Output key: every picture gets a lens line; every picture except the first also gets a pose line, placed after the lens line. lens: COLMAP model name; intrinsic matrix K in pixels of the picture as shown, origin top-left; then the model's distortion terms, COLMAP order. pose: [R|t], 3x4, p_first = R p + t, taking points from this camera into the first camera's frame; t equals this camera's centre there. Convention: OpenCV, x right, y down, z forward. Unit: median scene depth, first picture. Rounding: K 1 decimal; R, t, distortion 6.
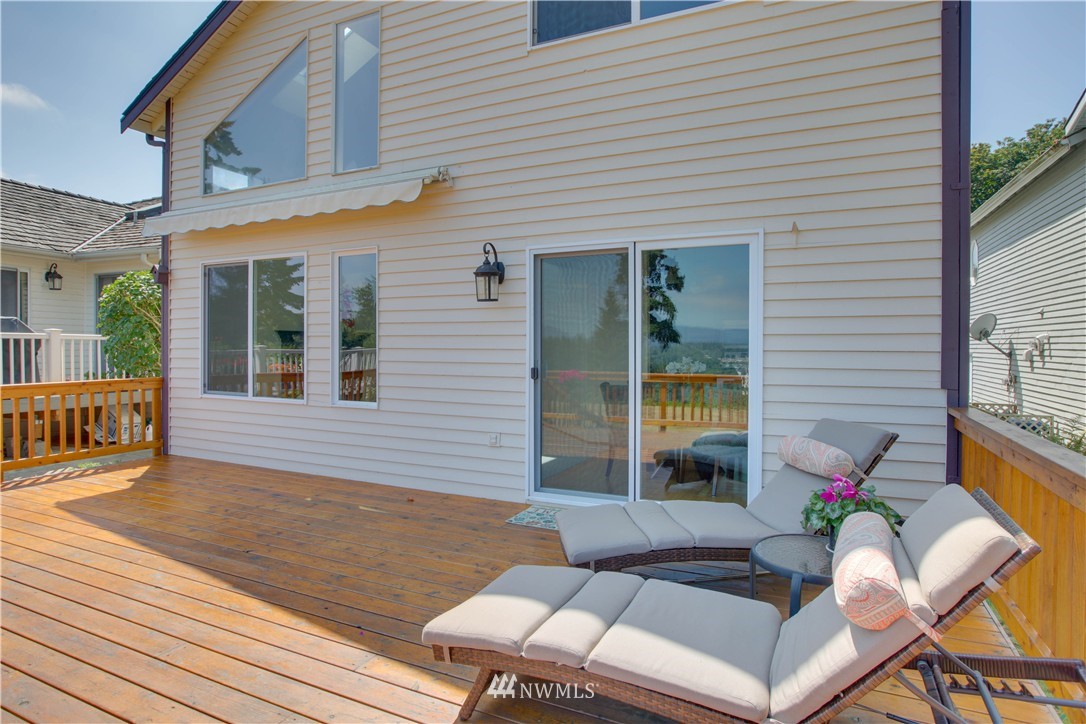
lens RADIAL K [[584.0, 0, 541.6], [0, 584.0, 343.2], [0, 0, 1]] dist [0.001196, 0.000623]
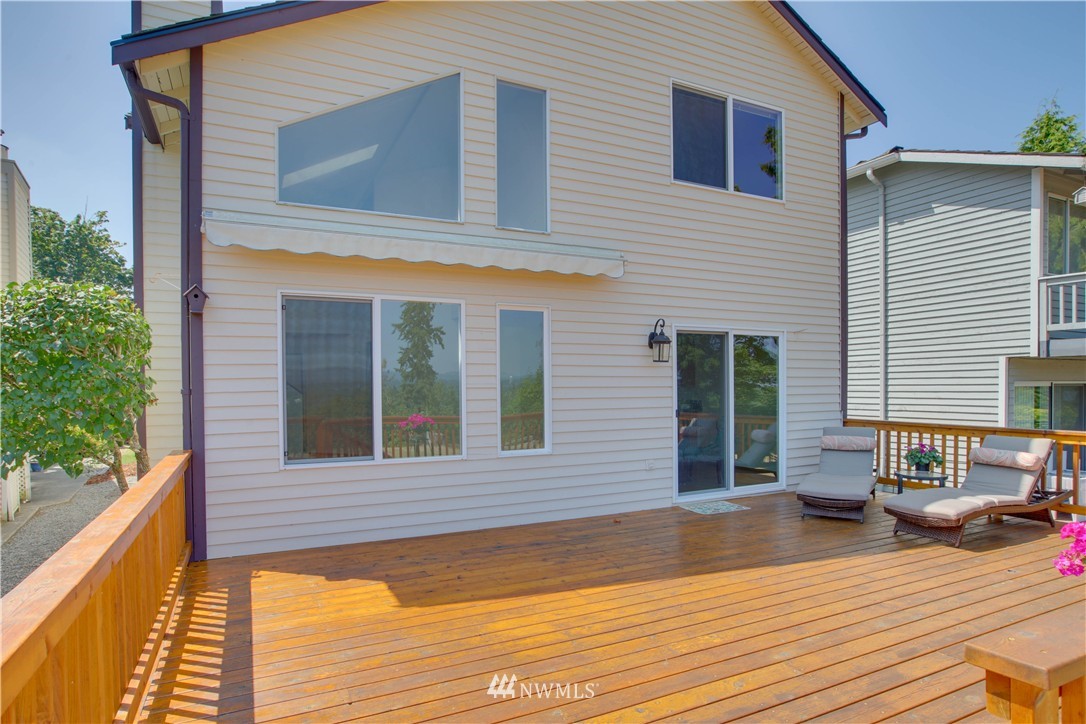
lens RADIAL K [[593.0, 0, 543.4], [0, 593.0, 390.2], [0, 0, 1]] dist [-0.003958, -0.000034]
pose [[0.624472, -0.011678, 0.780960, -1.300323], [0.006229, 0.999931, 0.009971, -0.020305], [-0.781023, -0.001362, 0.624501, 0.347157]]
